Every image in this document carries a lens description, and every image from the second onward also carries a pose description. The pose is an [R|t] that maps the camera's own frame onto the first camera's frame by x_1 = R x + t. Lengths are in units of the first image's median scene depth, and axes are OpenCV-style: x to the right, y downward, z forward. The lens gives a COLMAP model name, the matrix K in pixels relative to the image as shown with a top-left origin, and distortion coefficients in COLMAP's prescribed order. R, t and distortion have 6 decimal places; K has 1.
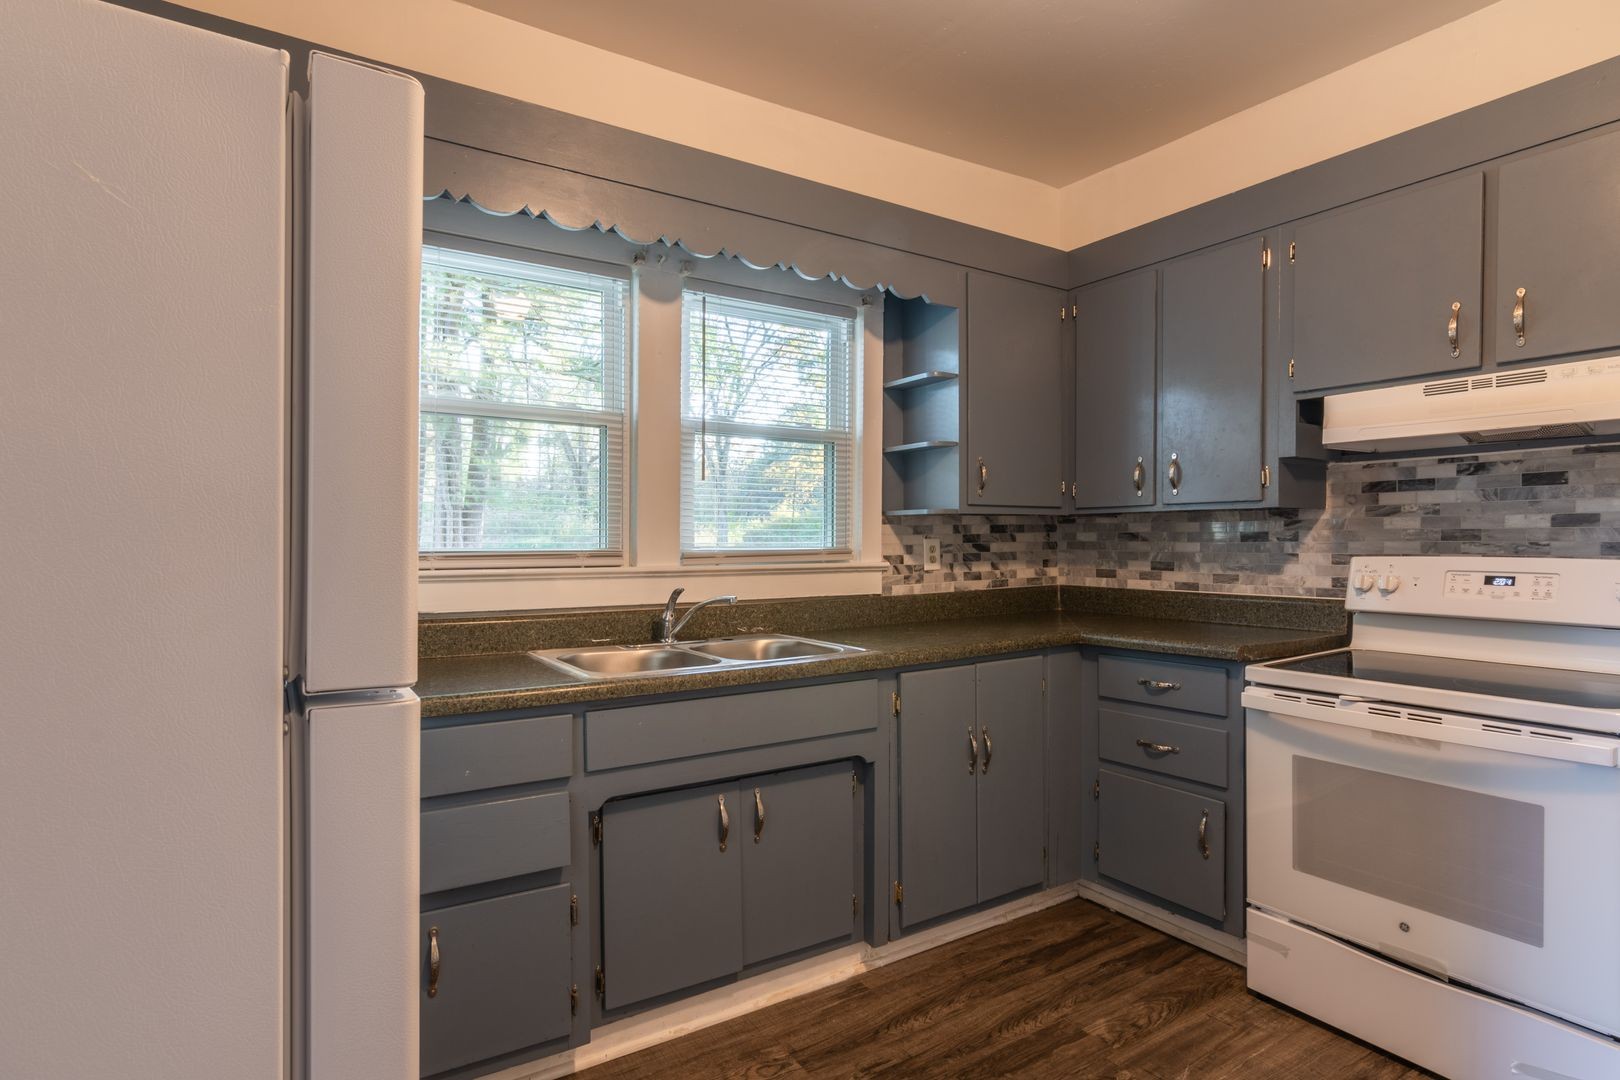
lens RADIAL K [[846.3, 0, 805.4], [0, 846.3, 555.5], [0, 0, 1]] dist [0.001945, -0.000153]
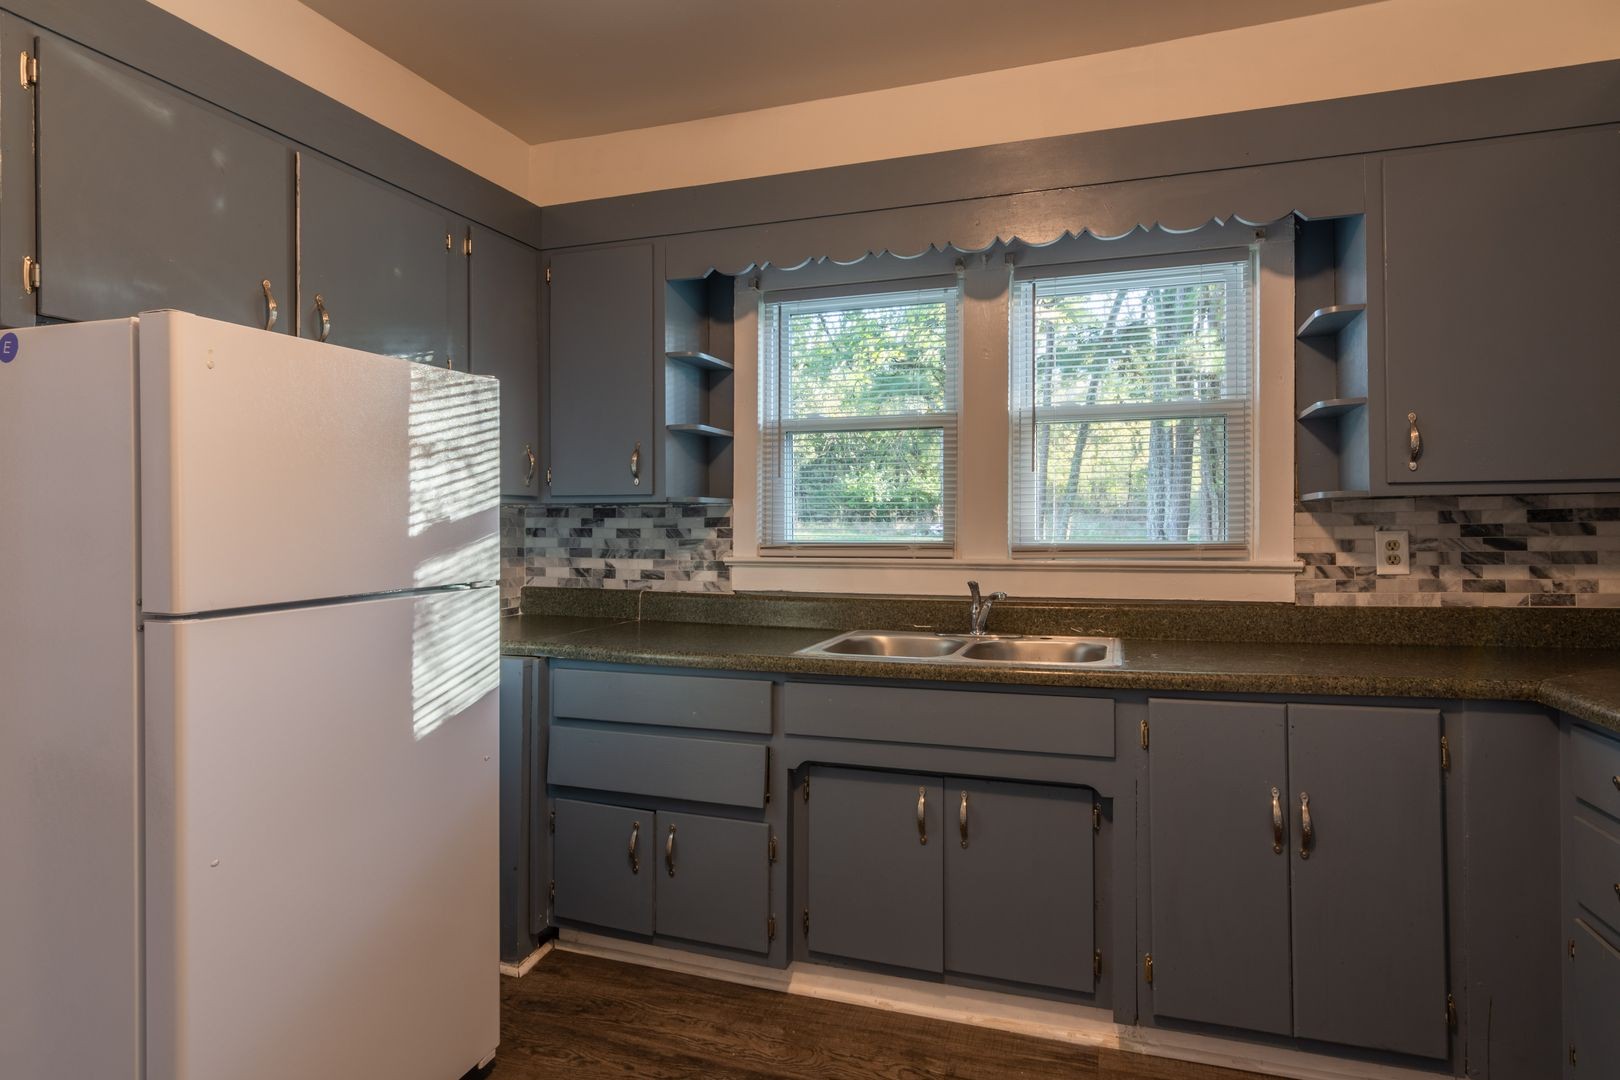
lens RADIAL K [[808.1, 0, 820.2], [0, 808.1, 526.8], [0, 0, 1]] dist [-0.011596, 0.004192]
pose [[0.643041, -0.006832, -0.765801, 0.378478], [-0.012836, 0.999724, -0.019697, -0.003762], [0.765724, 0.022495, 0.642776, 0.194046]]
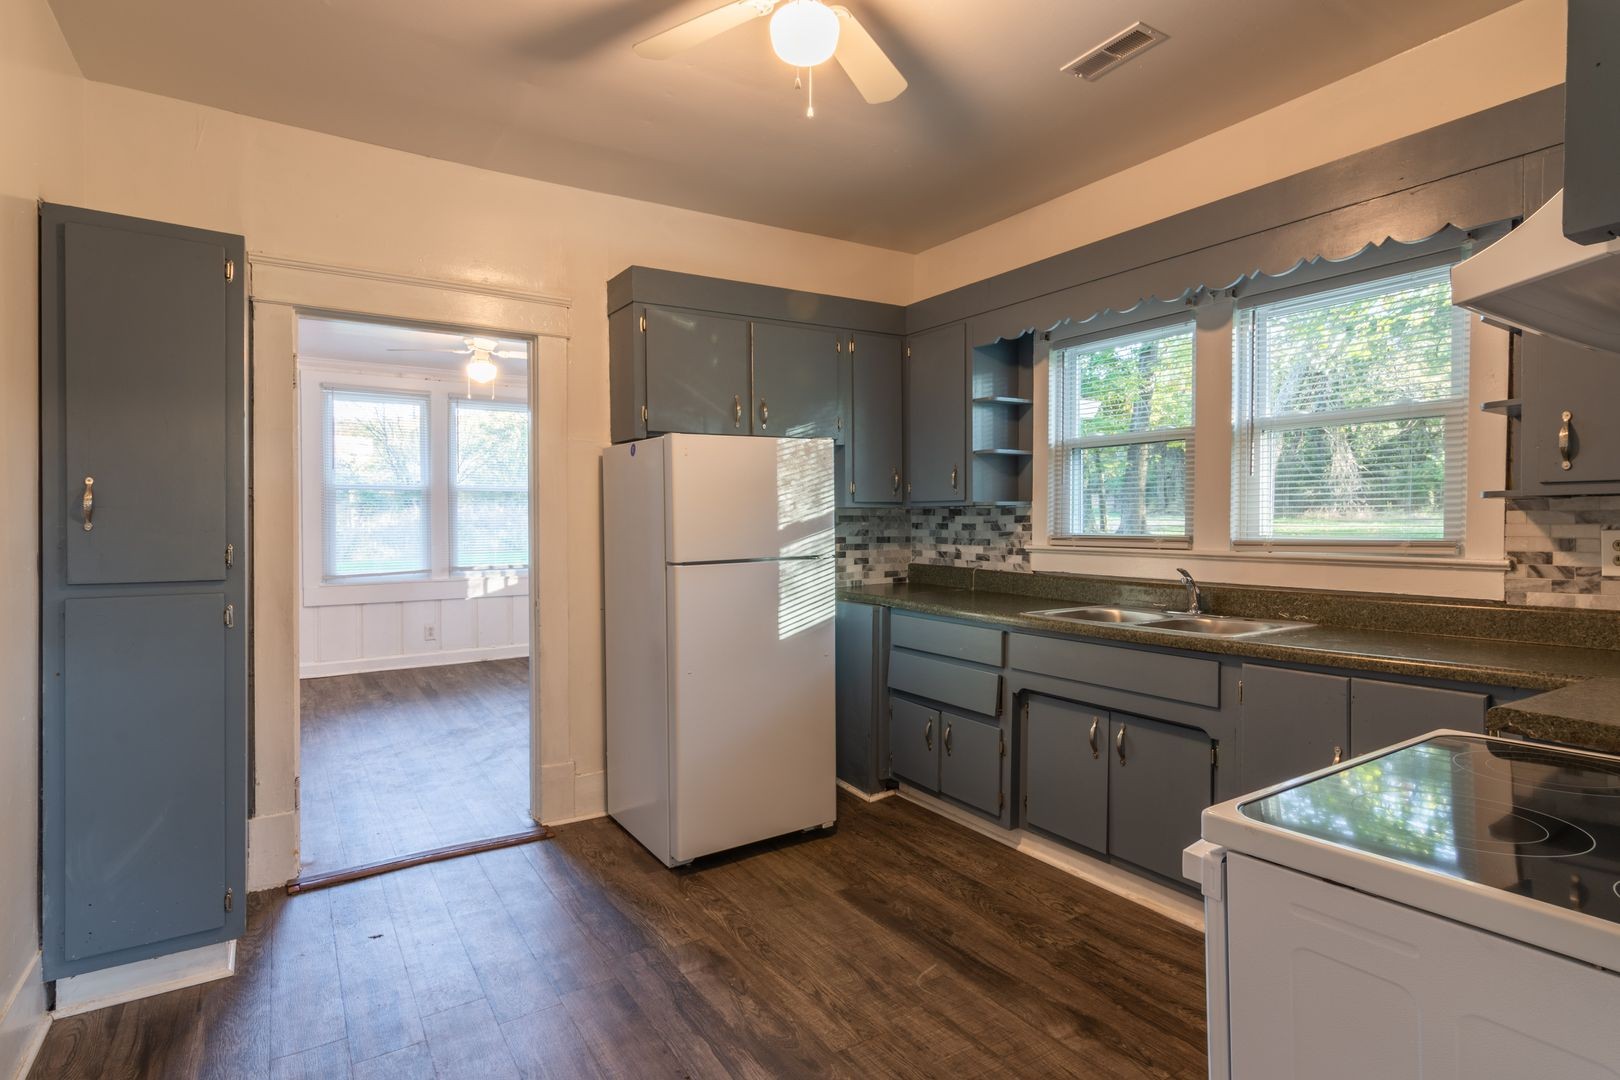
lens RADIAL K [[808.1, 0, 805.3], [0, 808.1, 536.4], [0, 0, 1]] dist [-0.011596, 0.004192]
pose [[0.003004, 0.016846, -0.999854, 0.826037], [-0.018794, 0.999682, 0.016786, -0.013811], [0.999819, 0.018740, 0.003319, 0.361911]]
